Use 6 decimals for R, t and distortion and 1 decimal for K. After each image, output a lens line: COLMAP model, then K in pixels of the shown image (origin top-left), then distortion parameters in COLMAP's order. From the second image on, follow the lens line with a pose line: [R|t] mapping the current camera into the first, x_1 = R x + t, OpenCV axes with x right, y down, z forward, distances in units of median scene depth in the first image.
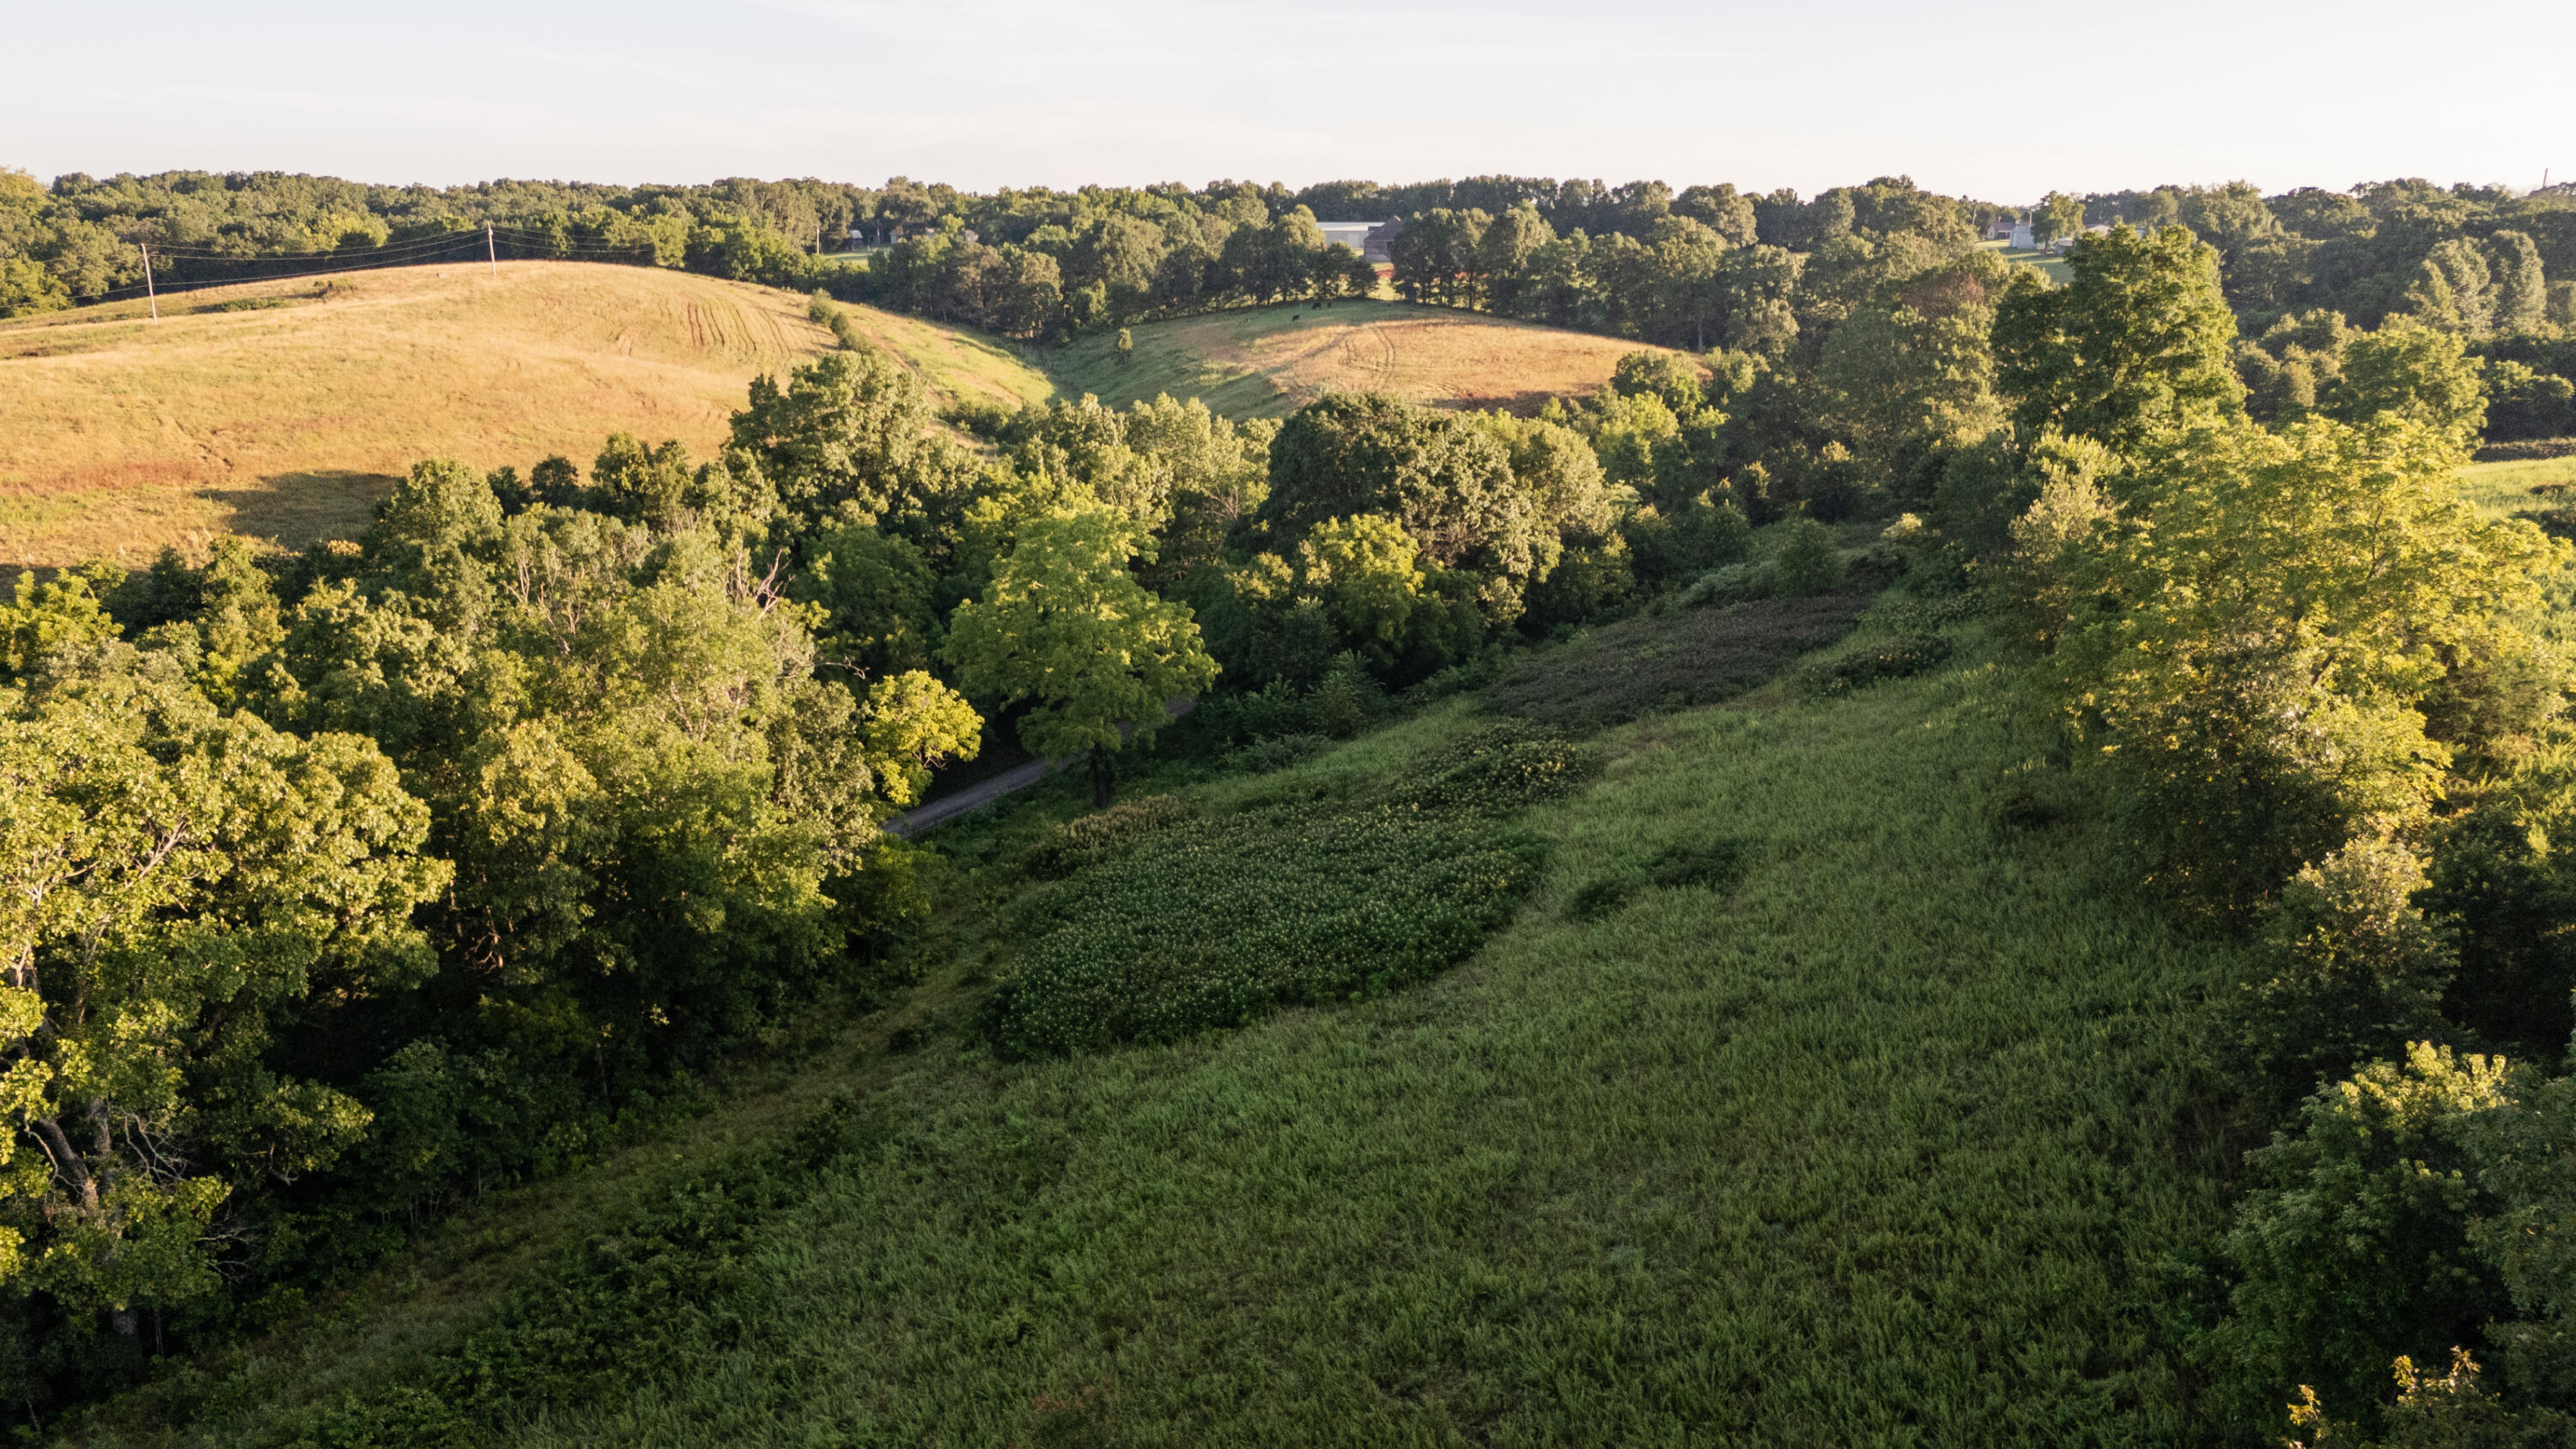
lens RADIAL K [[1895.0, 0, 1295.9], [0, 1895.0, 720.0], [0, 0, 1]] dist [0.074435, -0.071017]
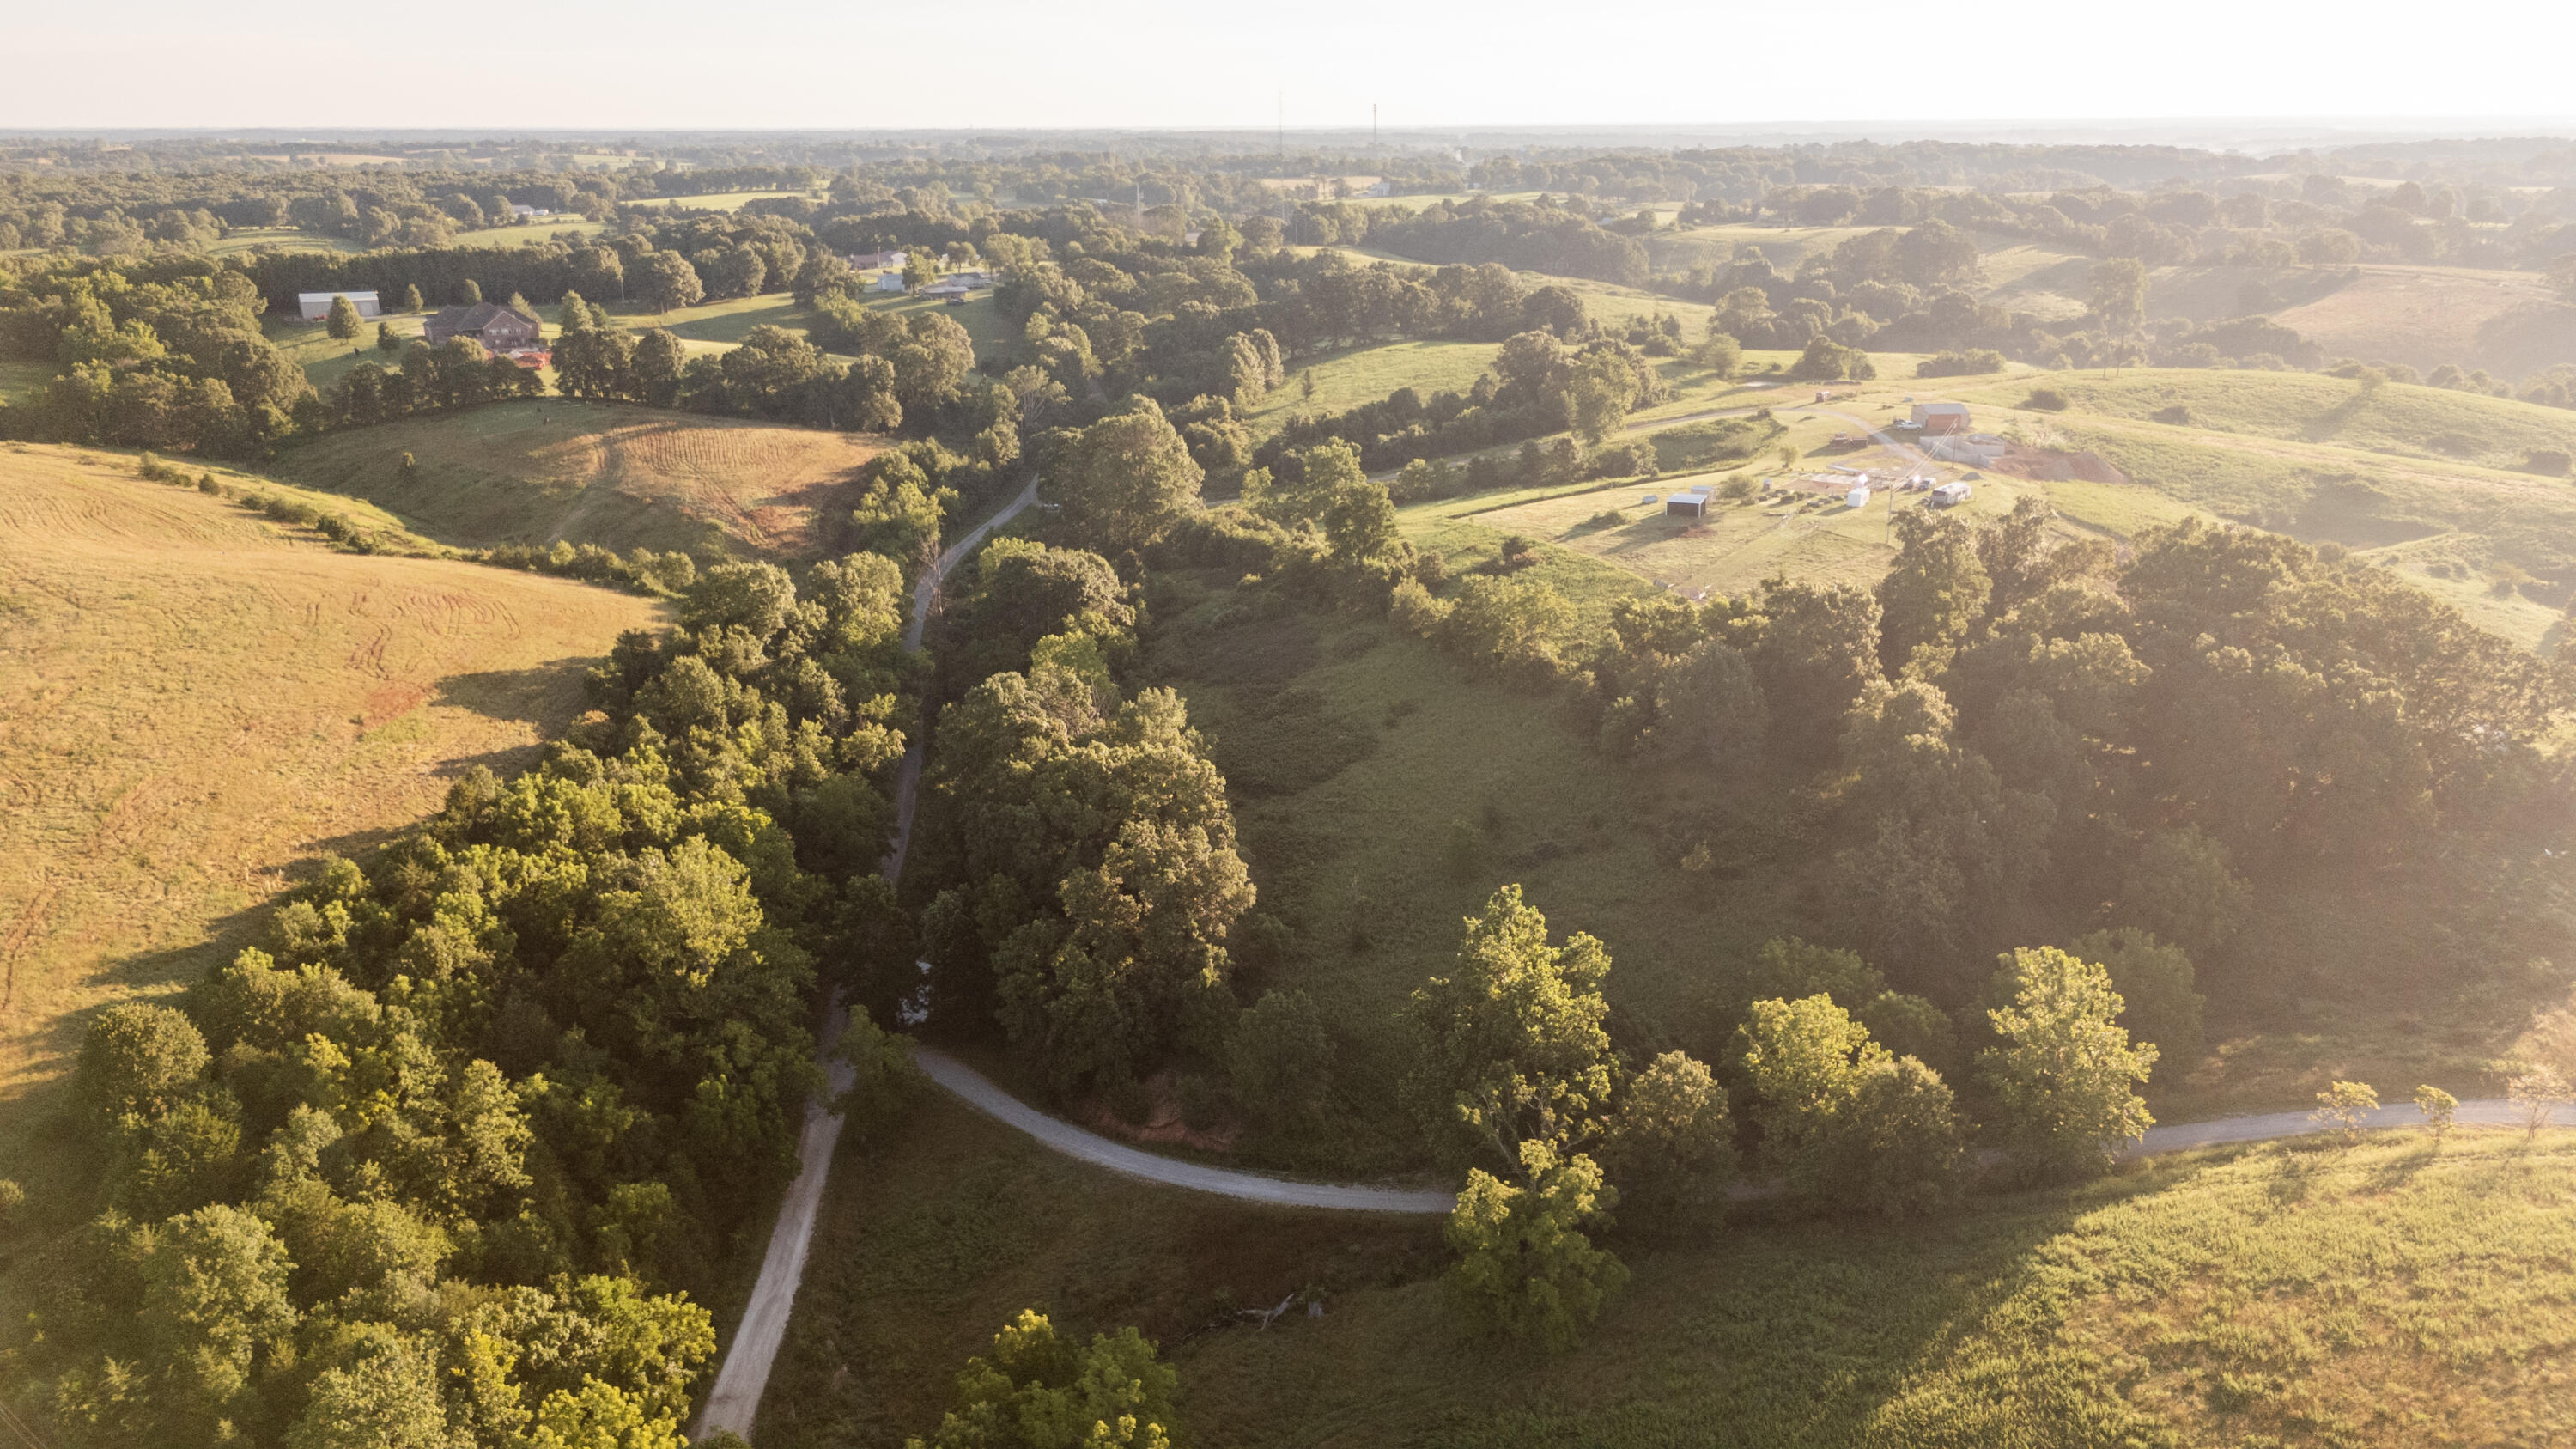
lens RADIAL K [[1895.0, 0, 1295.9], [0, 1895.0, 720.0], [0, 0, 1]] dist [0.074435, -0.071017]
pose [[0.763494, -0.198508, 0.614550, -1.004368], [0.167896, 0.979879, 0.107927, -0.152372], [-0.623609, 0.020779, 0.781460, -0.801777]]
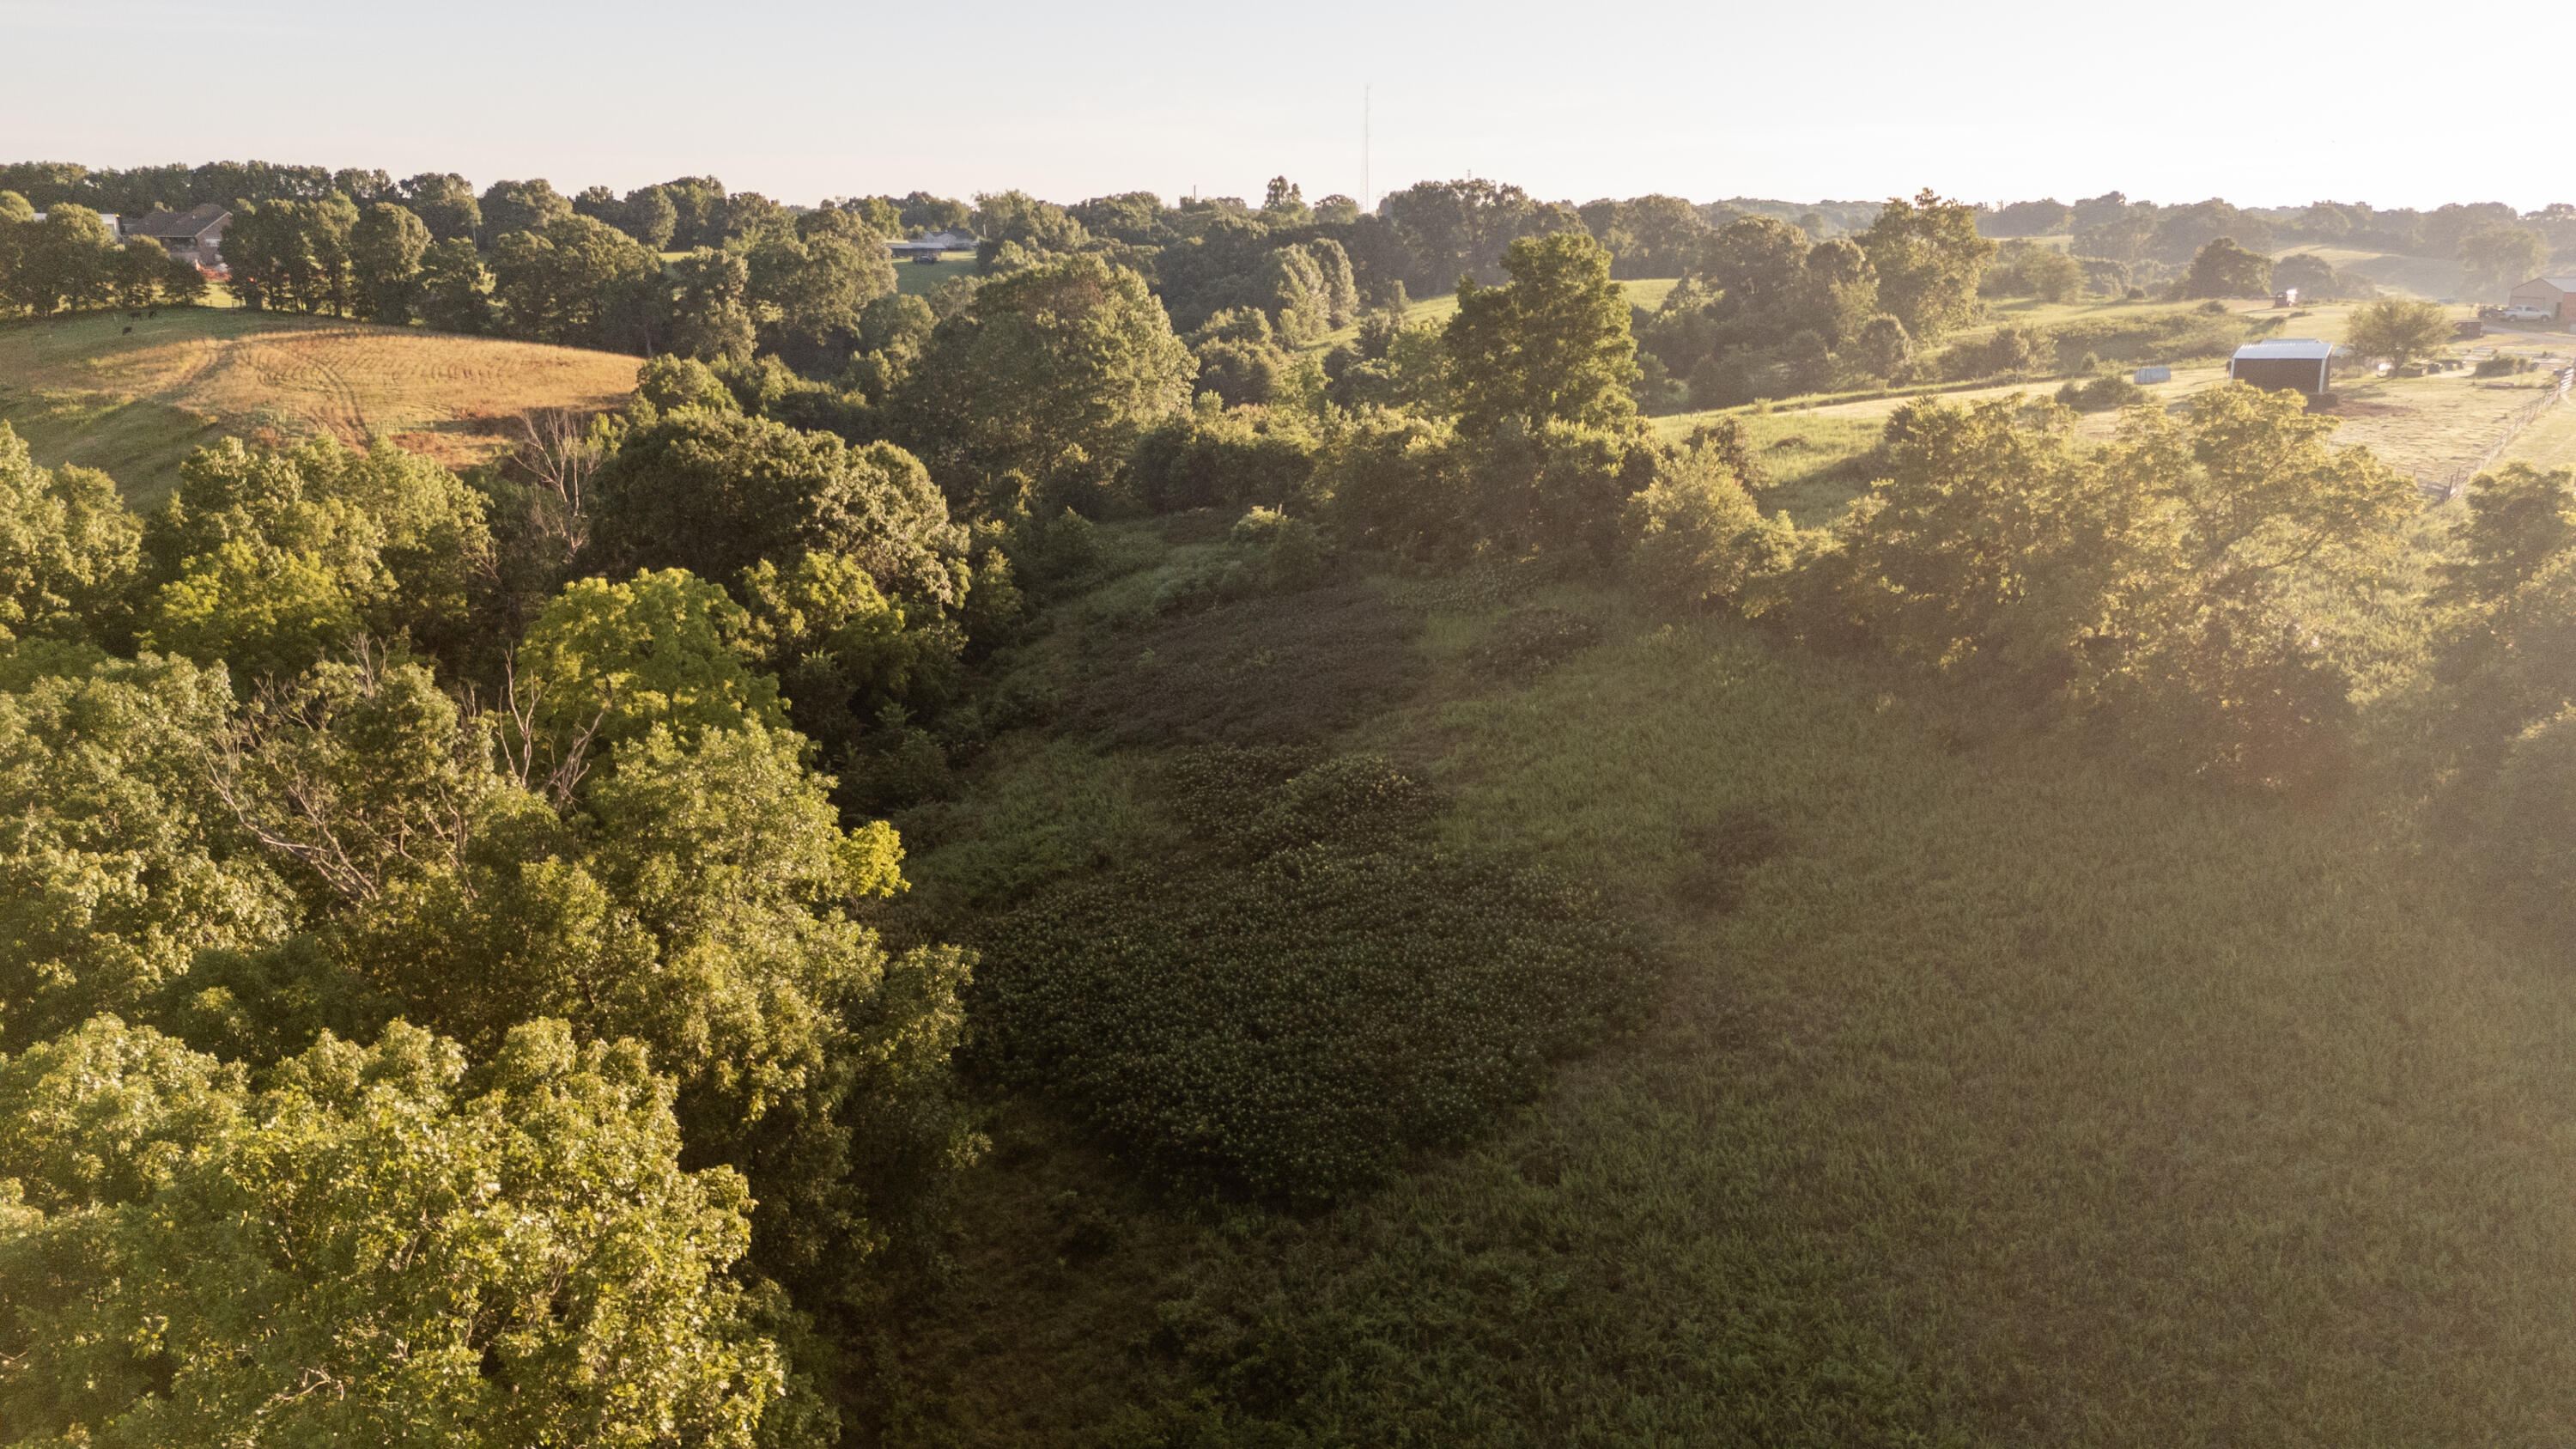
lens RADIAL K [[1895.0, 0, 1295.9], [0, 1895.0, 720.0], [0, 0, 1]] dist [0.074435, -0.071017]
pose [[0.791744, -0.150452, 0.592035, -0.261716], [0.150690, 0.987347, 0.049390, -0.033886], [-0.591975, 0.050109, 0.804397, 0.129972]]
